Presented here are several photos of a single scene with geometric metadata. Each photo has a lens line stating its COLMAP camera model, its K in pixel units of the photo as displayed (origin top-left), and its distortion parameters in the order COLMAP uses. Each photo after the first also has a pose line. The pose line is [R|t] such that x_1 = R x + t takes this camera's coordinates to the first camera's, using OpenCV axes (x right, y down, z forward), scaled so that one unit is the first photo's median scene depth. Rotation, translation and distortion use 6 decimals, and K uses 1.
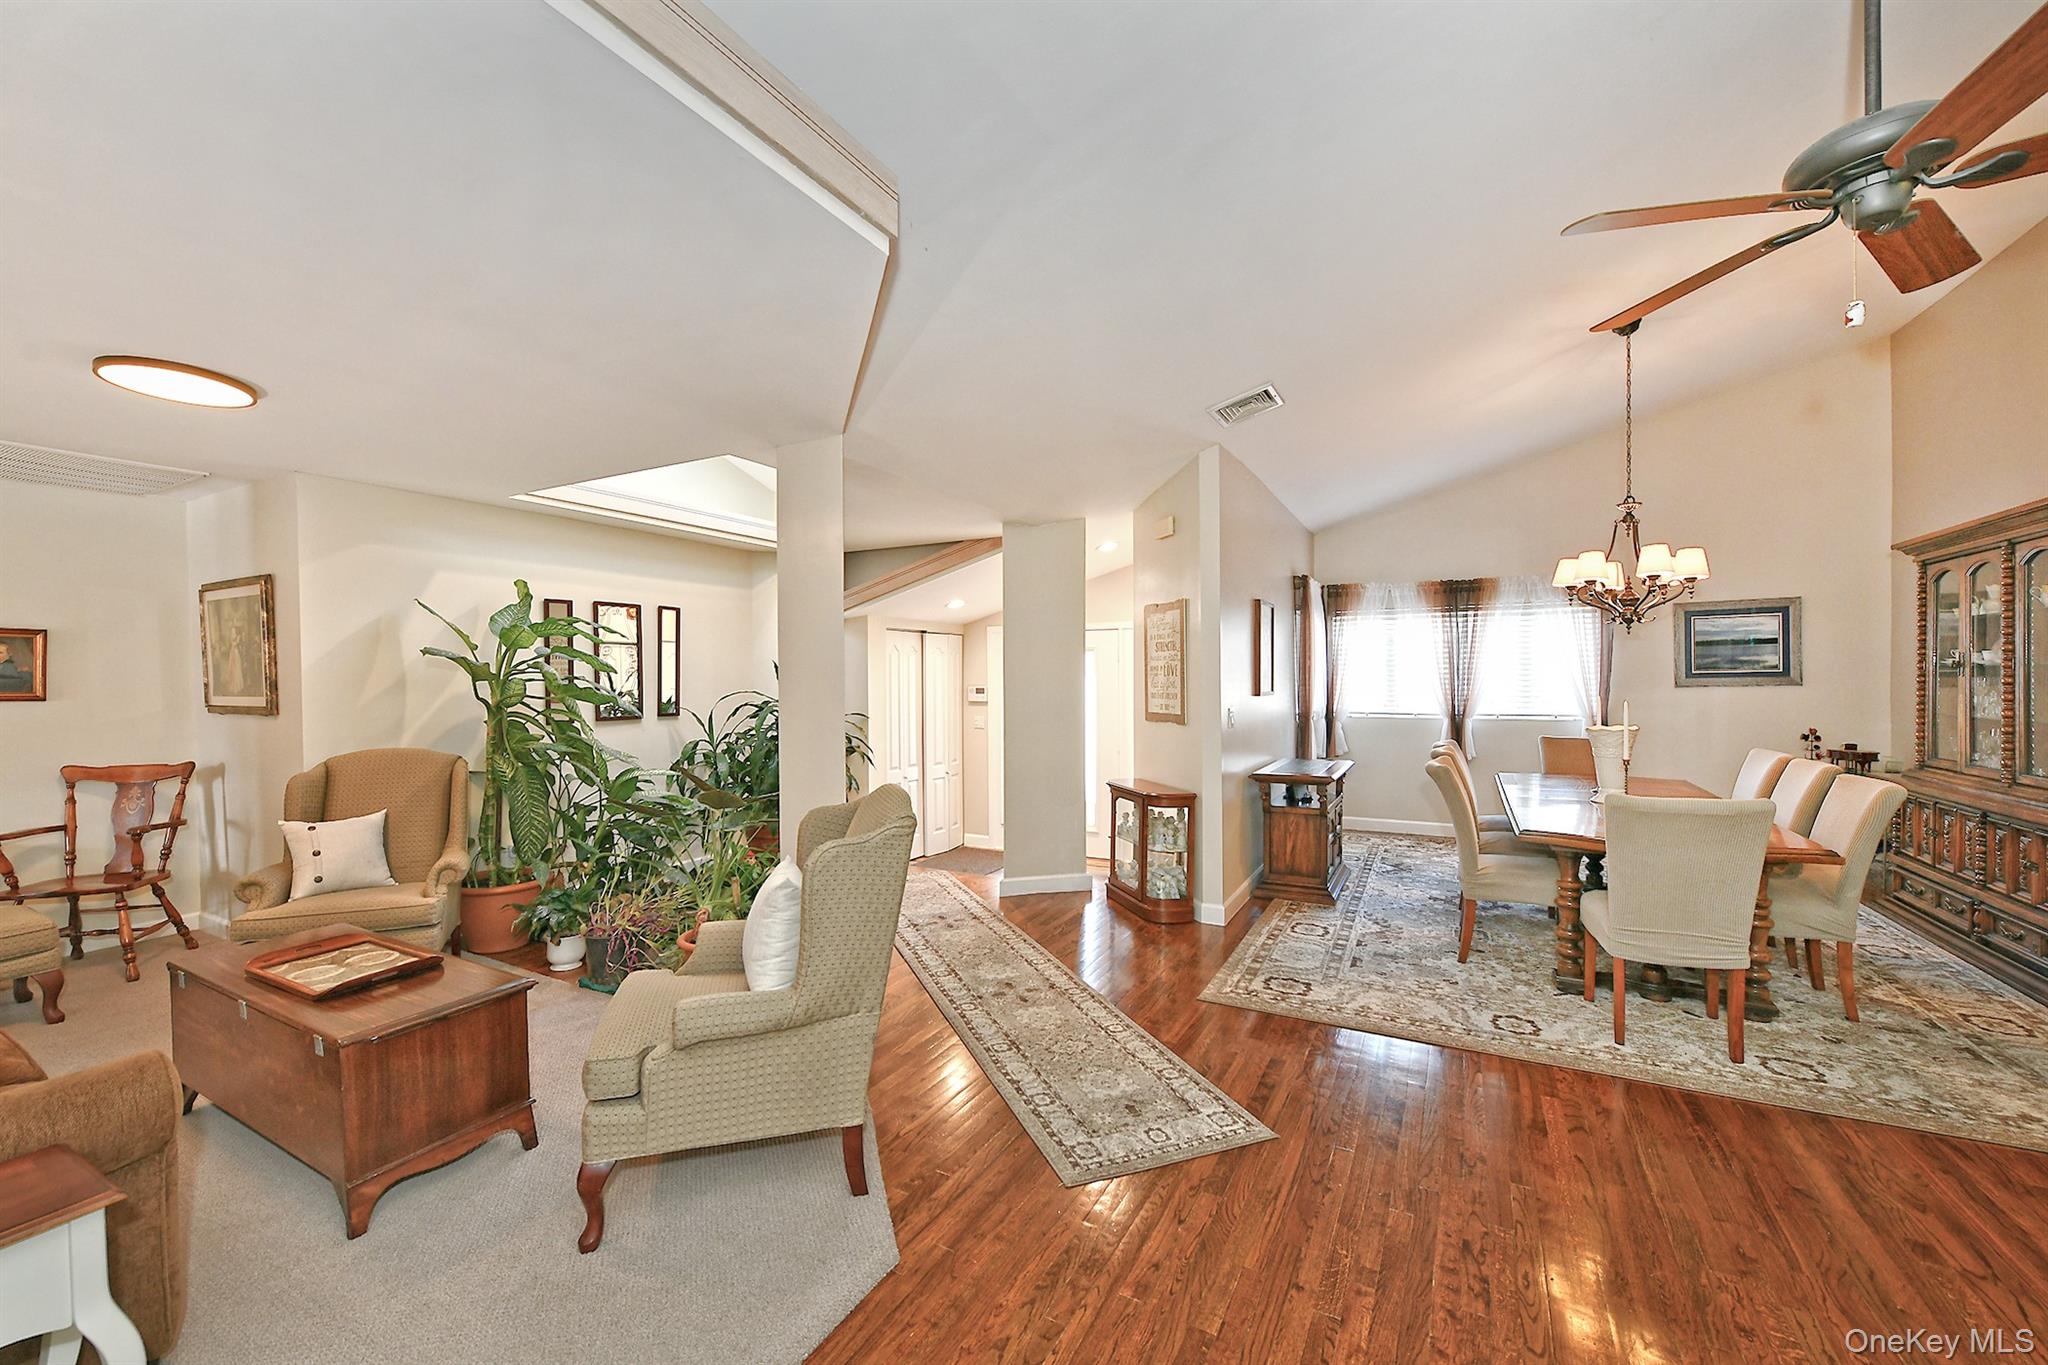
lens RADIAL K [[809.5, 0, 1024.8], [0, 809.5, 692.6], [0, 0, 1]] dist [-0.010300, -0.000093]
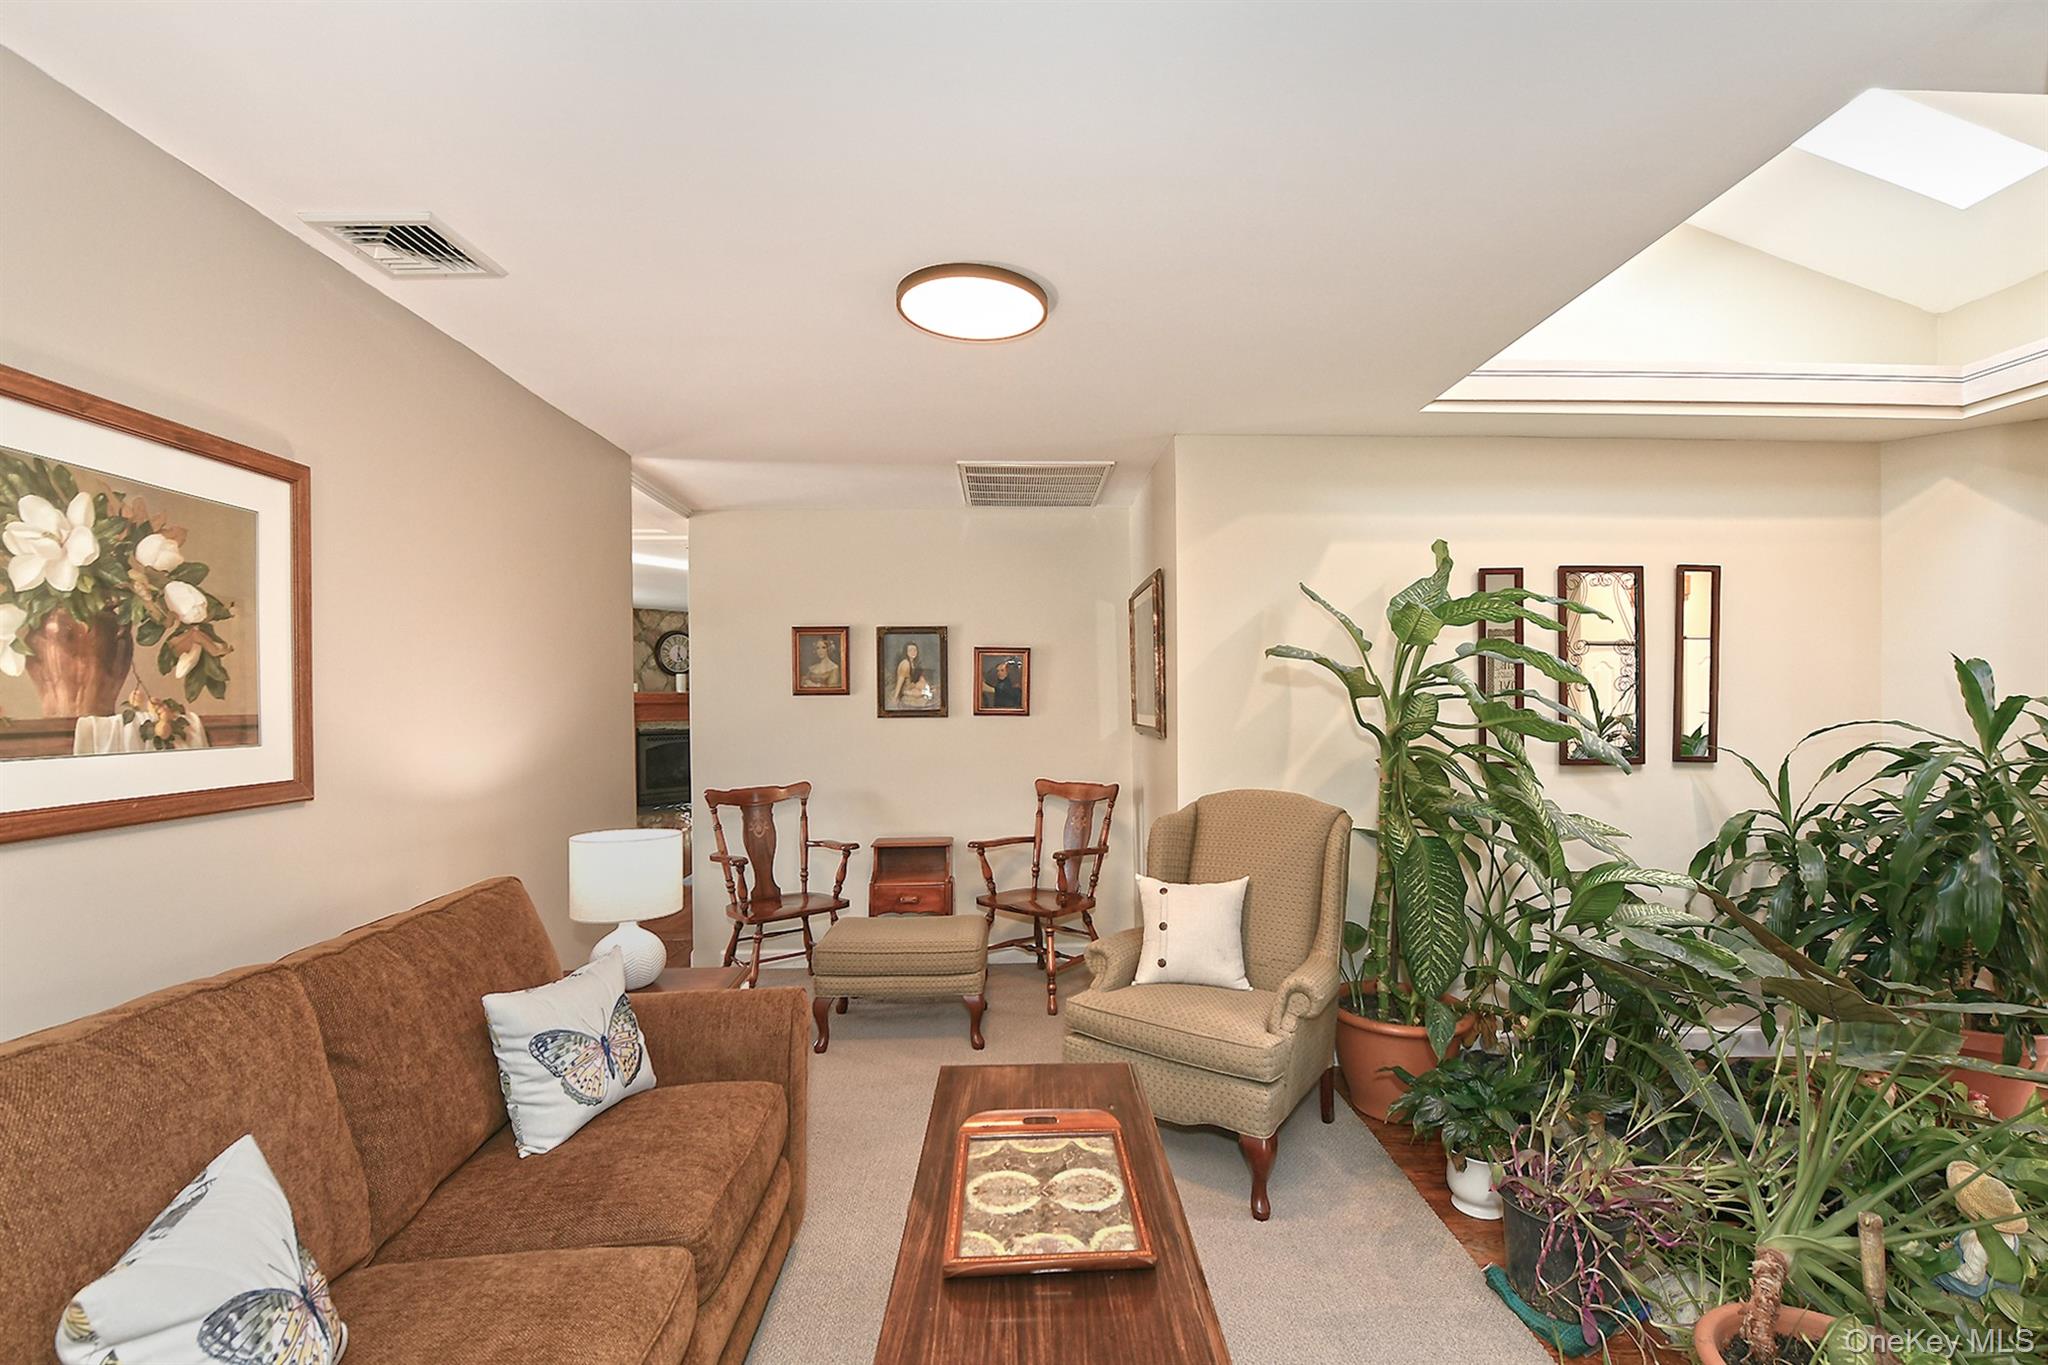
lens RADIAL K [[910.3, 0, 1051.0], [0, 910.3, 704.7], [0, 0, 1]] dist [-0.019401, 0.000154]
pose [[0.506706, 0.006764, -0.862092, -0.153822], [-0.016297, 0.999866, -0.001735, -0.002664], [0.861965, 0.014929, 0.506748, 0.356582]]
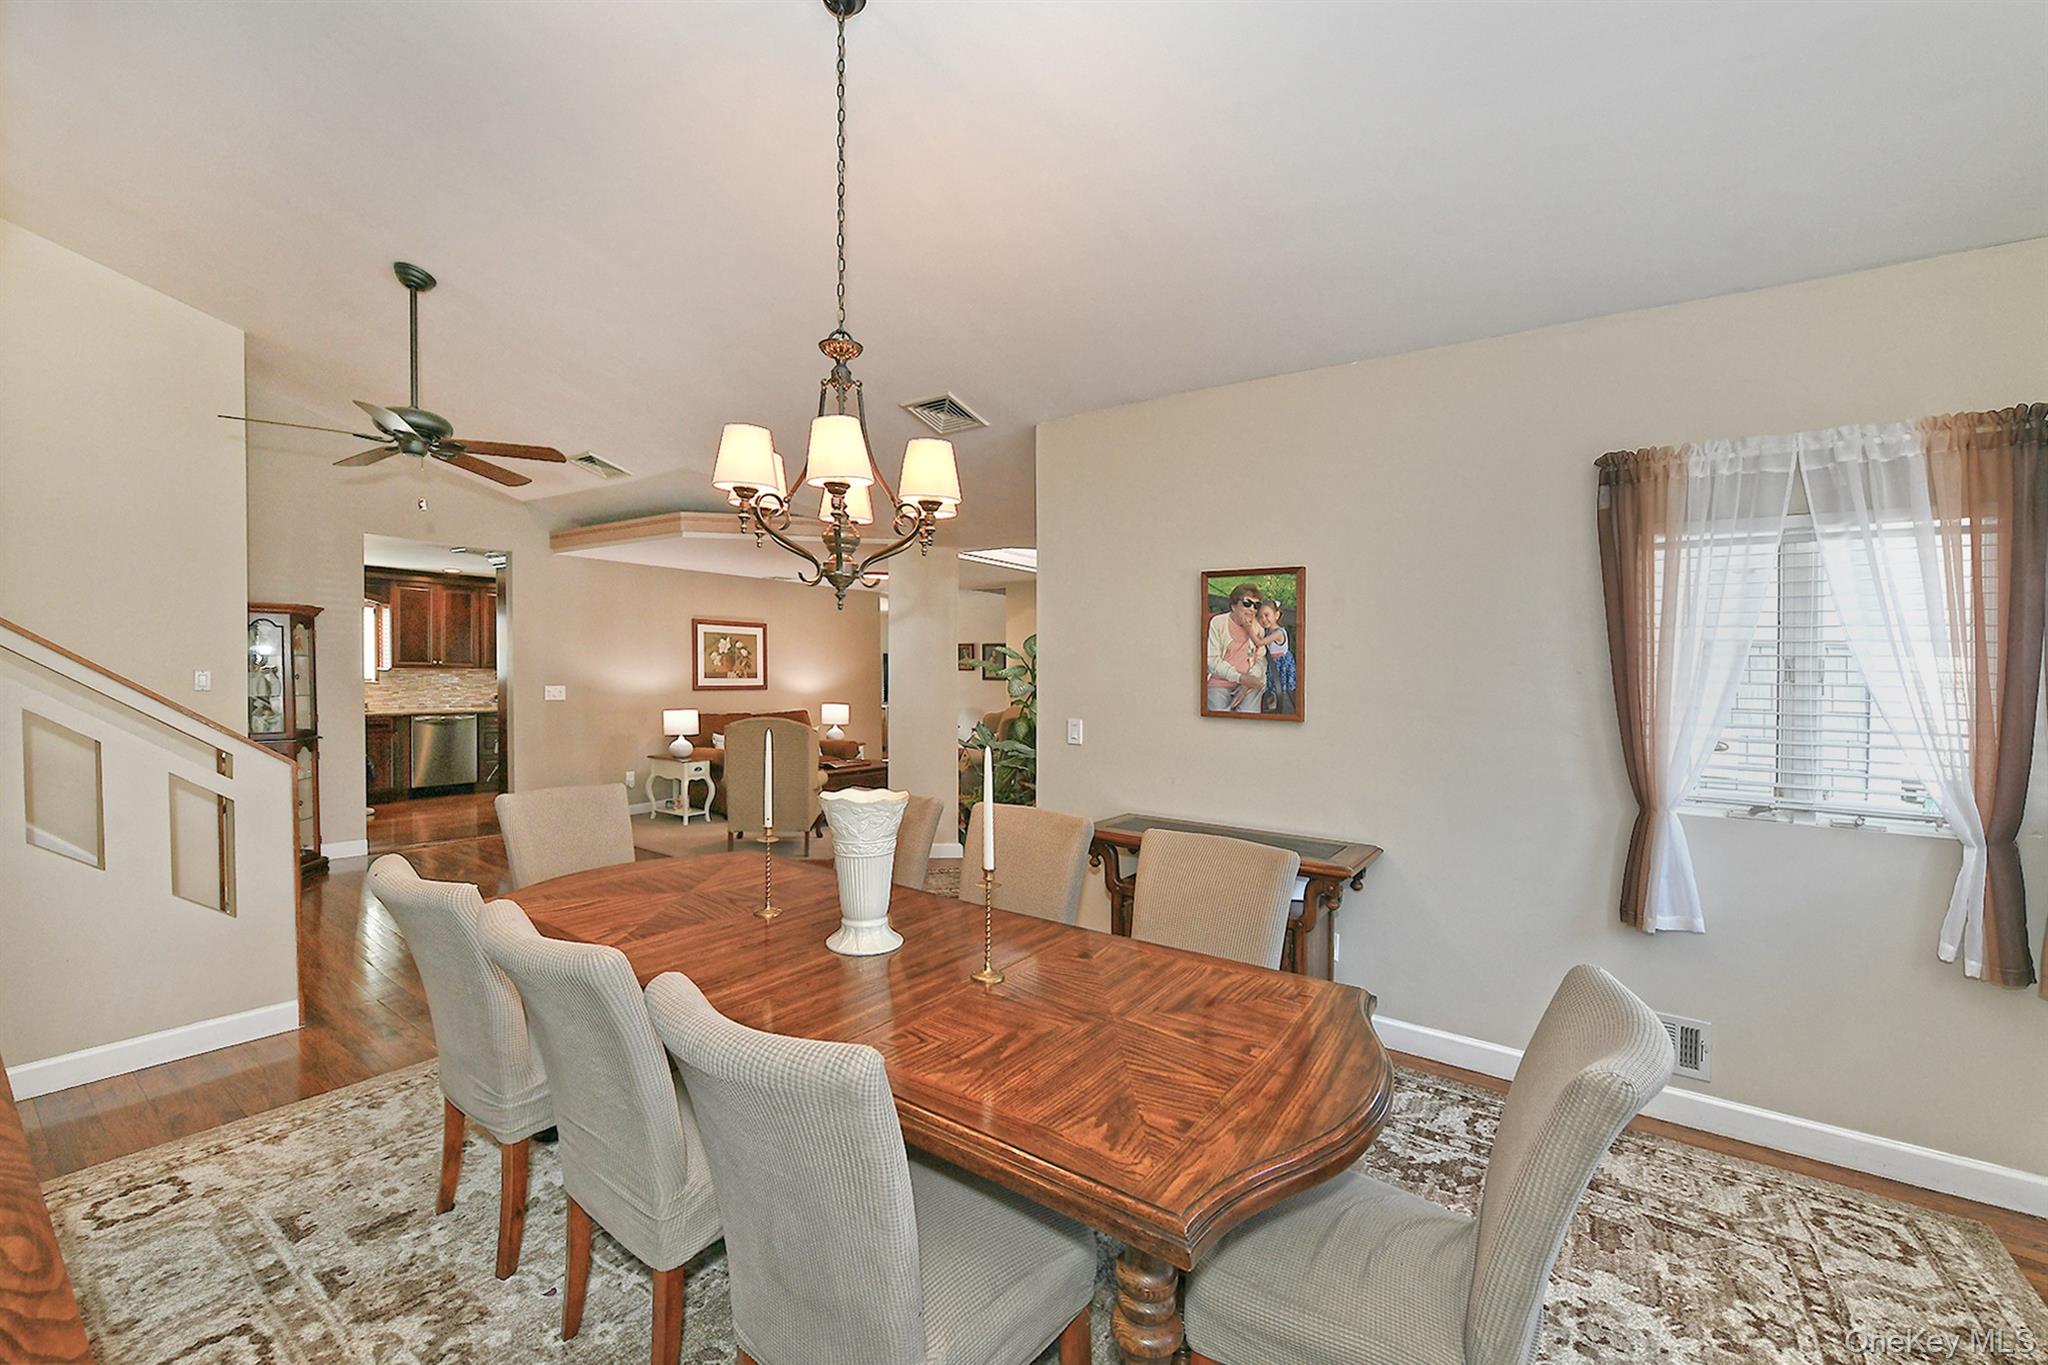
lens RADIAL K [[861.4, 0, 973.5], [0, 861.4, 691.9], [0, 0, 1]] dist [-0.016533, -0.000046]
pose [[-0.175383, 0.029053, -0.984072, 1.192129], [-0.039362, 0.998558, 0.036495, -0.040618], [0.983713, 0.045135, -0.173987, 1.091872]]
